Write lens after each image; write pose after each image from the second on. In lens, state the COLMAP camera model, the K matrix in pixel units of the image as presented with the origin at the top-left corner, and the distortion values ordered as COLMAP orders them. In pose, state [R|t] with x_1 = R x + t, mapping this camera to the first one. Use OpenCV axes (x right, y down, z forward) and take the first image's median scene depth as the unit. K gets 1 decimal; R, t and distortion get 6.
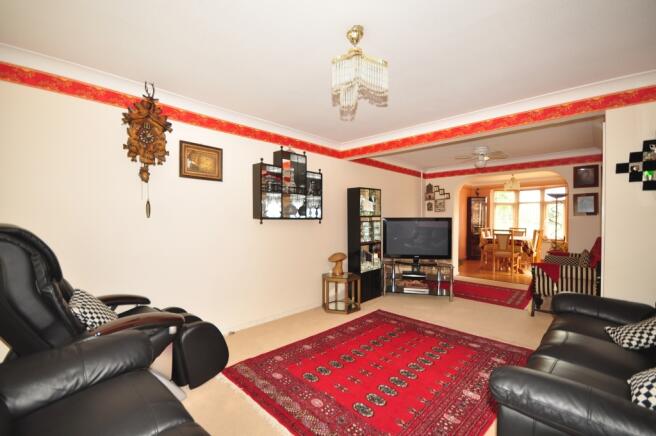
lens RADIAL K [[292.4, 0, 328.0], [0, 292.4, 218.0], [0, 0, 1]] dist [0.018918, 0.000194]
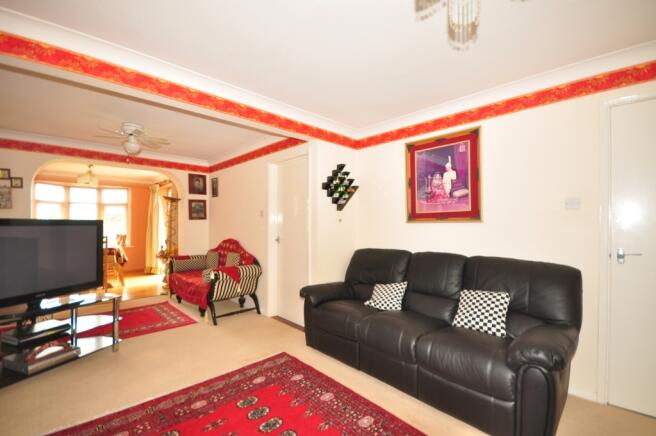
lens RADIAL K [[292.4, 0, 328.0], [0, 292.4, 218.0], [0, 0, 1]] dist [0.018918, 0.000194]
pose [[0.082369, 0.002733, 0.996598, -0.175048], [0.000535, 0.999996, -0.002786, -0.010585], [-0.996602, 0.000763, 0.082367, 0.419828]]
